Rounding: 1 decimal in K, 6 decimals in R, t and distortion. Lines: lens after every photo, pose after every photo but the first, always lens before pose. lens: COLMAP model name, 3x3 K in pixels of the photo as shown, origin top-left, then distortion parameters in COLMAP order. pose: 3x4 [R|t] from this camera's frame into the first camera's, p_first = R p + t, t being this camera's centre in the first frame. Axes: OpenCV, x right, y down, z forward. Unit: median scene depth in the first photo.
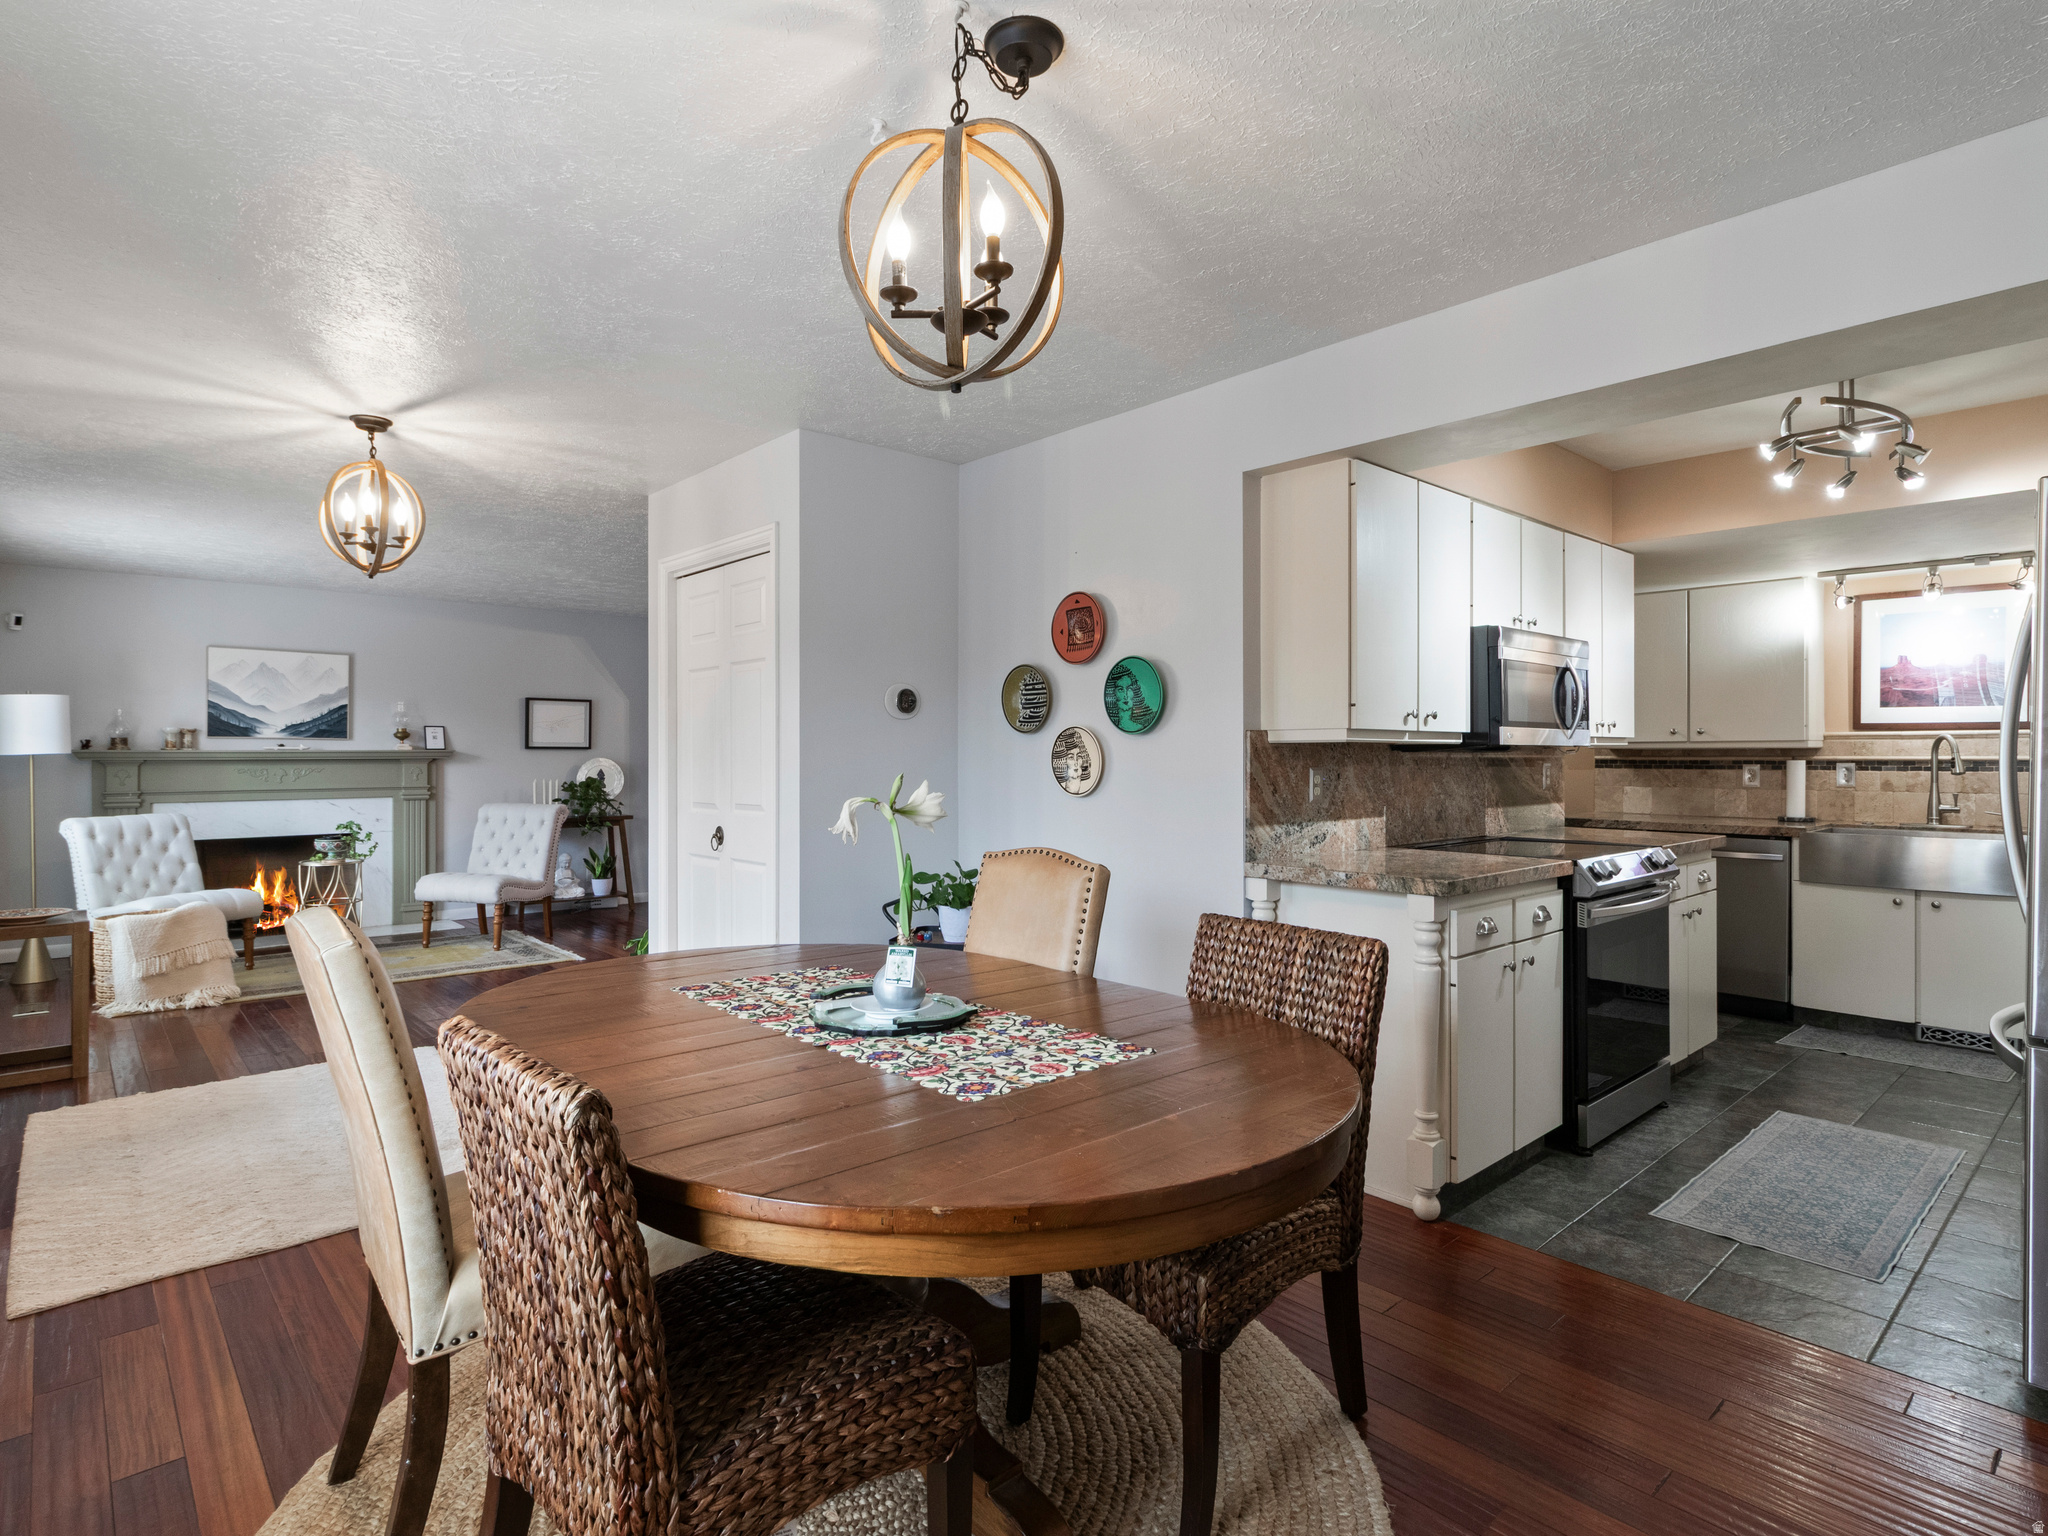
lens RADIAL K [[1081.7, 0, 1015.2], [0, 1081.7, 757.9], [0, 0, 1]] dist [0.002058, 0.000527]
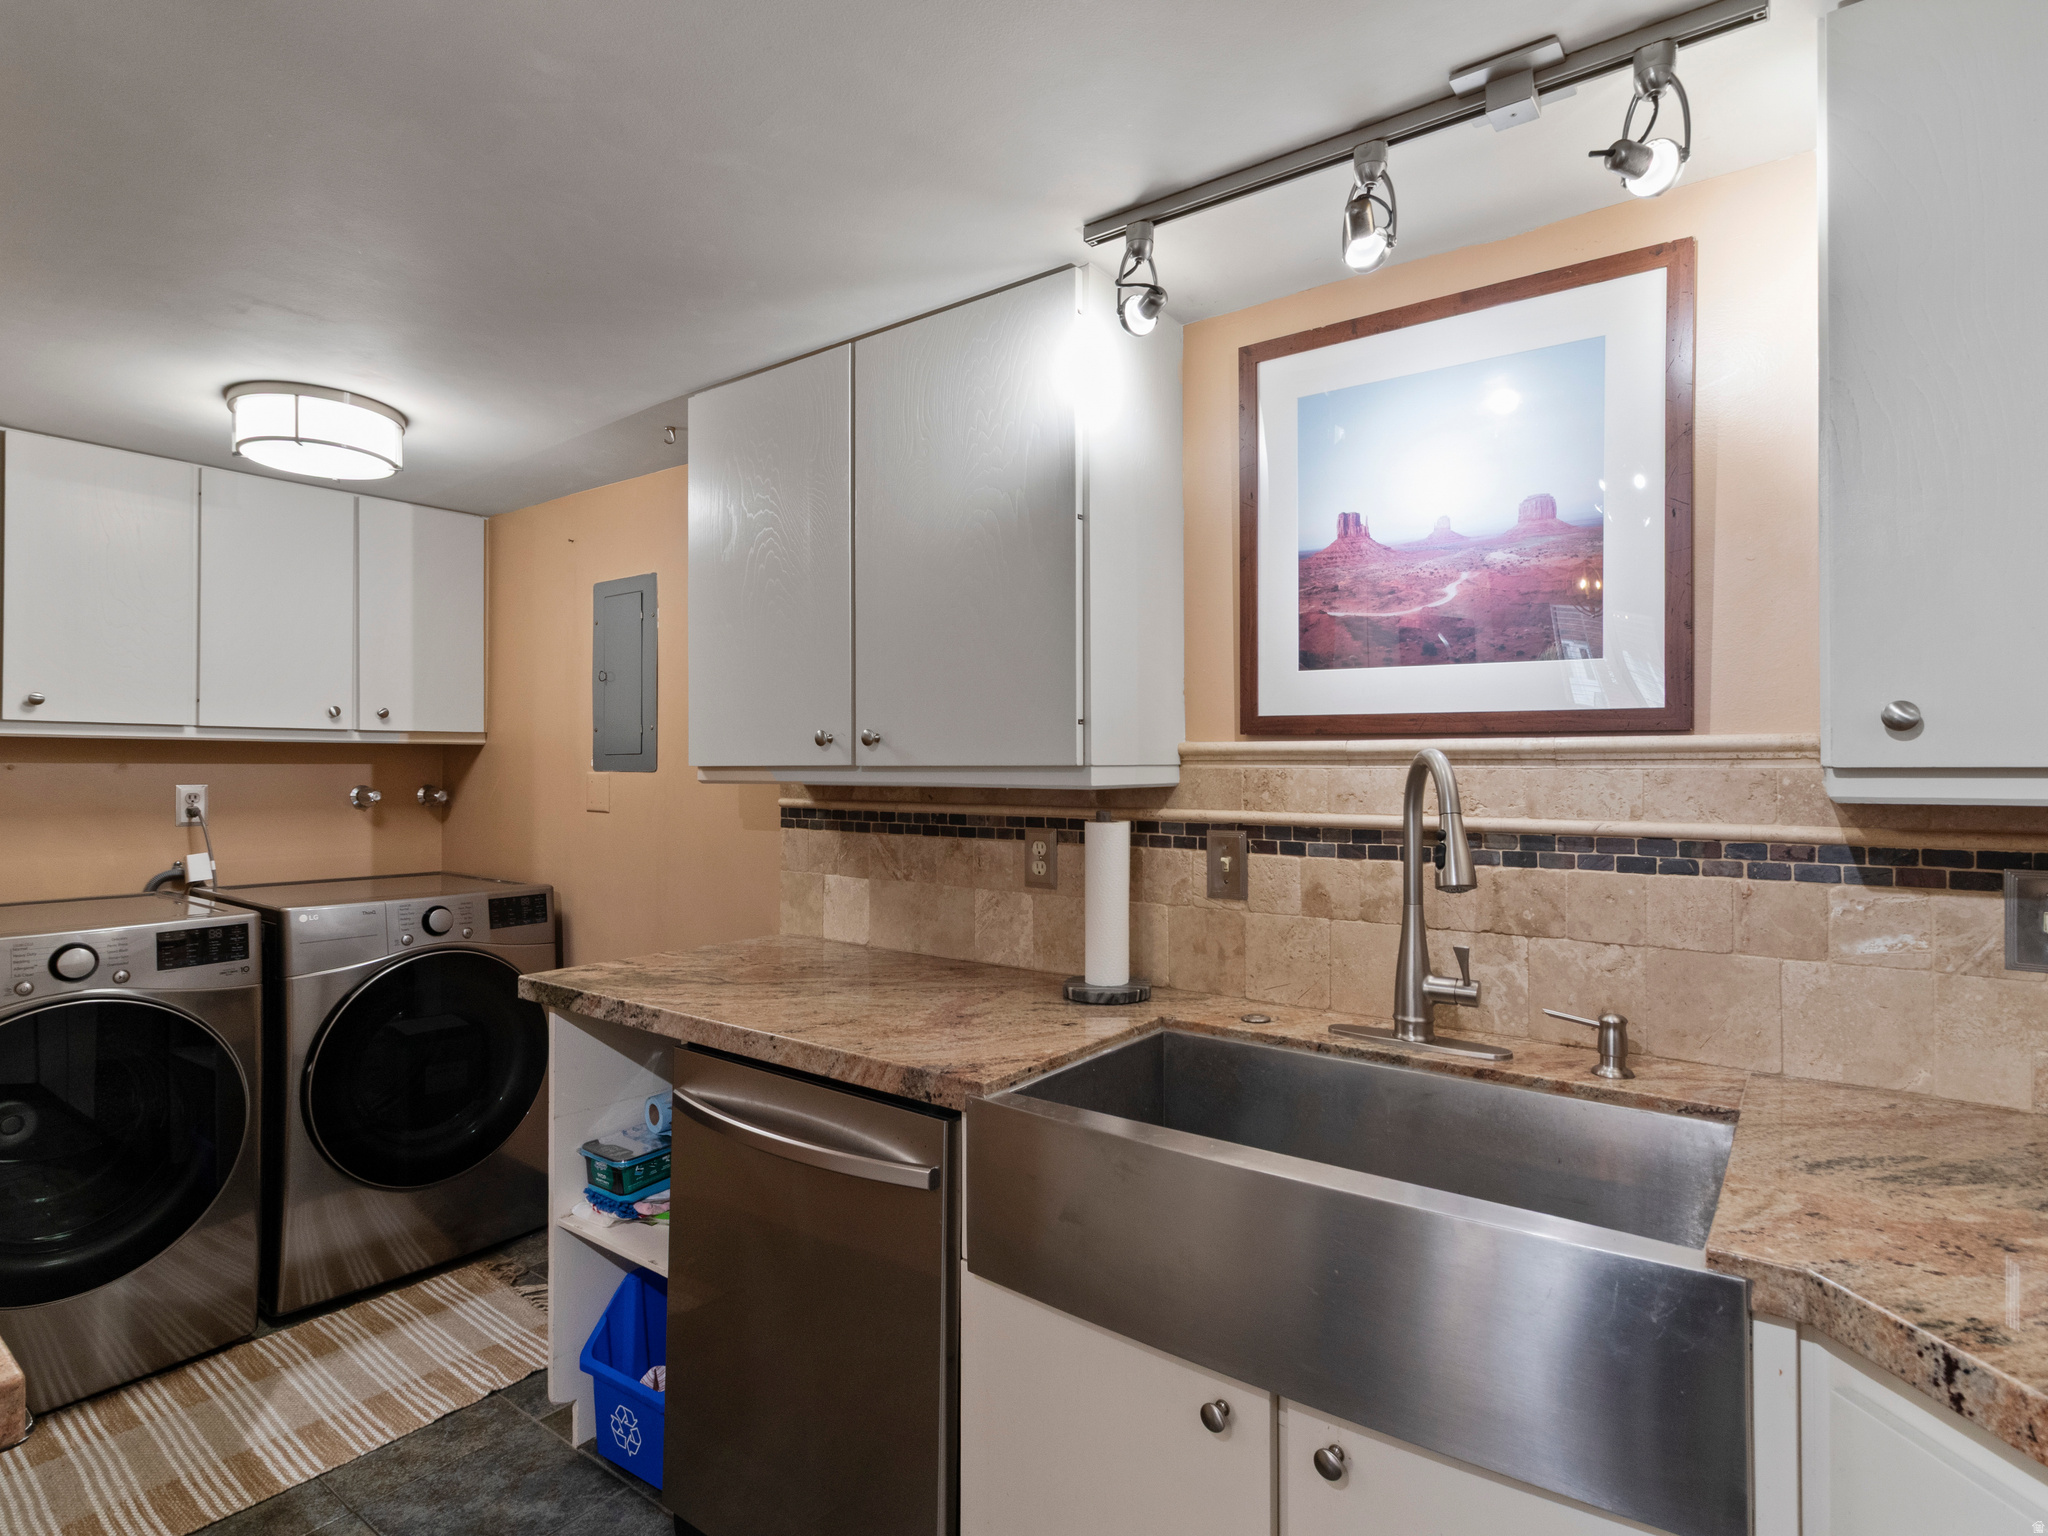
lens RADIAL K [[1081.7, 0, 1022.9], [0, 1081.7, 759.4], [0, 0, 1]] dist [0.002058, 0.000527]
pose [[0.981549, 0.003840, 0.191175, 0.752724], [-0.002041, 0.999952, -0.009602, -0.017469], [-0.191202, 0.009034, 0.981509, 0.793454]]
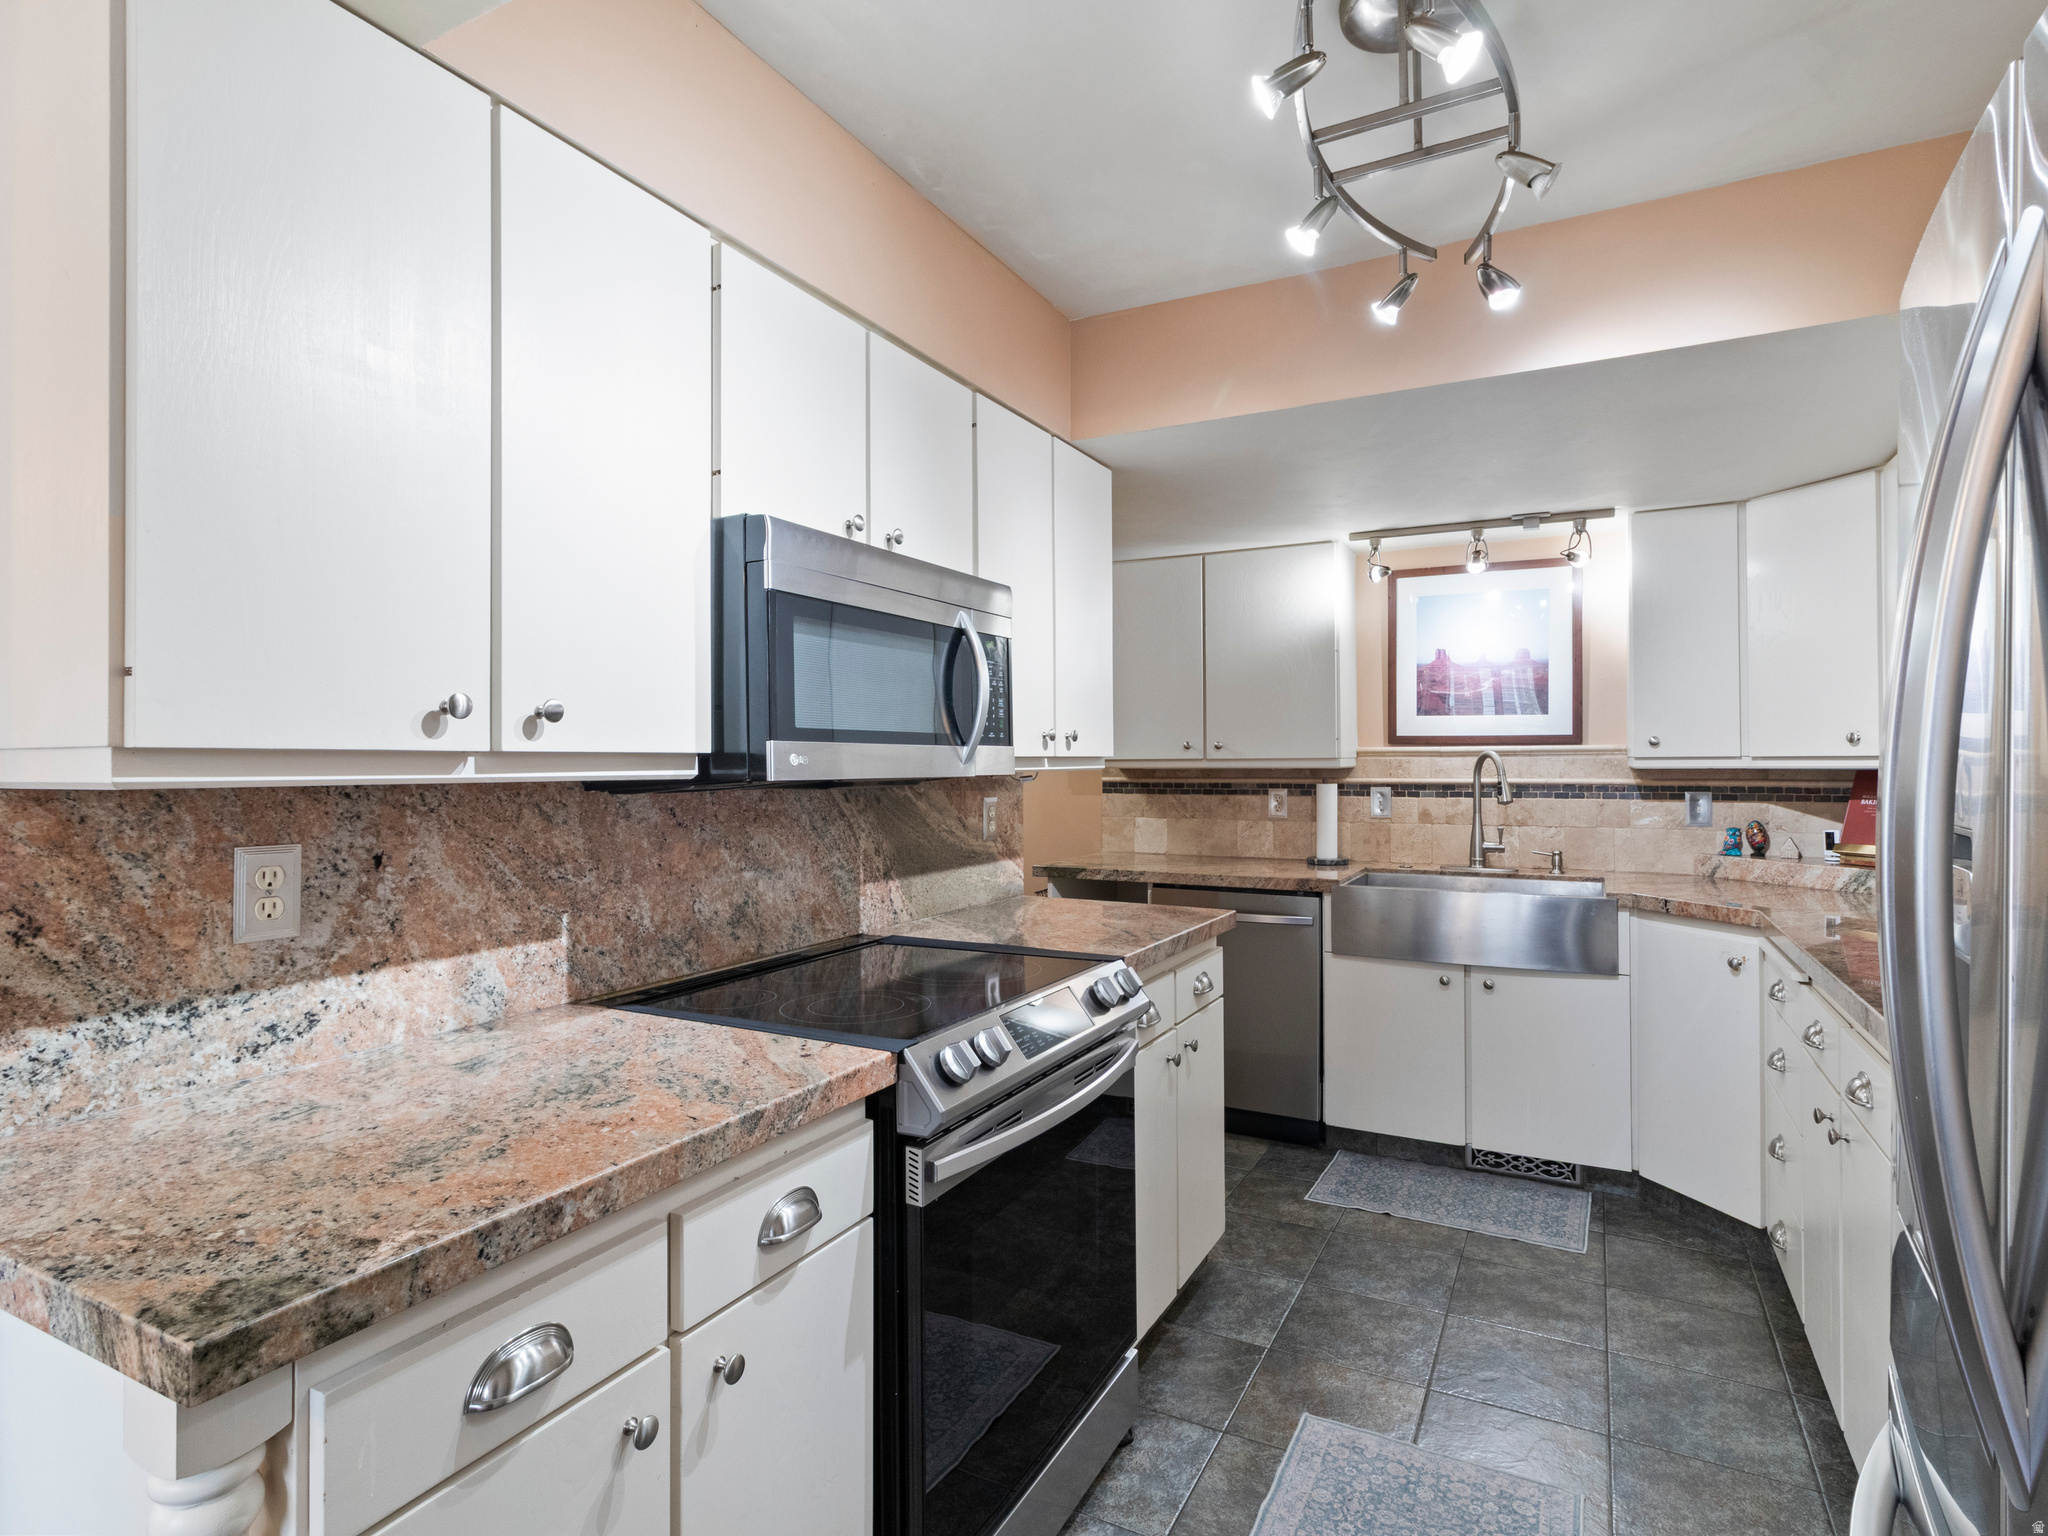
lens RADIAL K [[1081.7, 0, 1031.0], [0, 1081.7, 754.4], [0, 0, 1]] dist [0.002058, 0.000527]
pose [[0.936750, -0.000244, 0.350000, 0.310769], [0.003629, 0.999953, -0.009018, -0.014943], [-0.349981, 0.009718, 0.936706, 0.430512]]
